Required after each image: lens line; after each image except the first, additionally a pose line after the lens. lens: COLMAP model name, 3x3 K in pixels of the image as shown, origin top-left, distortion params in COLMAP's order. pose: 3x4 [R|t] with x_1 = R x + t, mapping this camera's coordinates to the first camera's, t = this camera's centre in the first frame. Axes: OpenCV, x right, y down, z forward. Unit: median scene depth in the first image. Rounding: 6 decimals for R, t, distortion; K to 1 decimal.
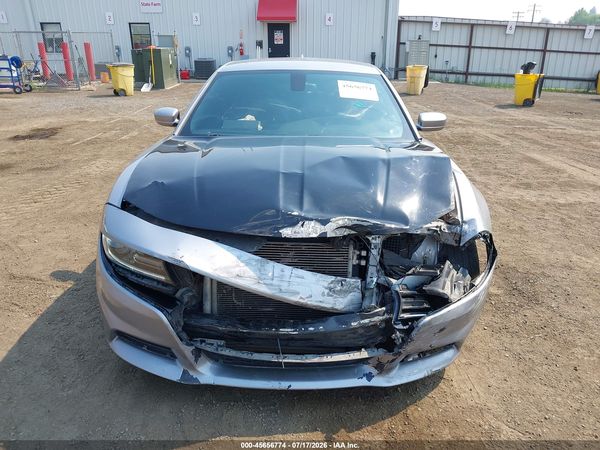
lens RADIAL K [[470.1, 0, 292.9], [0, 470.1, 238.6], [0, 0, 1]] dist [0.003060, -0.010753]
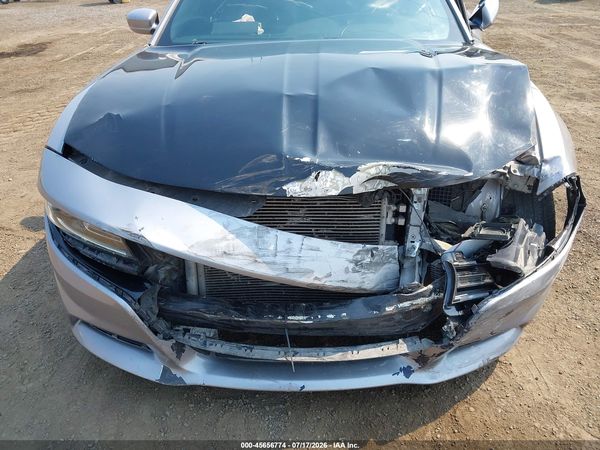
lens RADIAL K [[470.1, 0, 292.9], [0, 470.1, 238.6], [0, 0, 1]] dist [0.003060, -0.010753]
pose [[0.999257, -0.015698, -0.035187, 0.007576], [0.021618, 0.984374, 0.174759, -0.054747], [0.031894, -0.175390, 0.983982, 0.284419]]
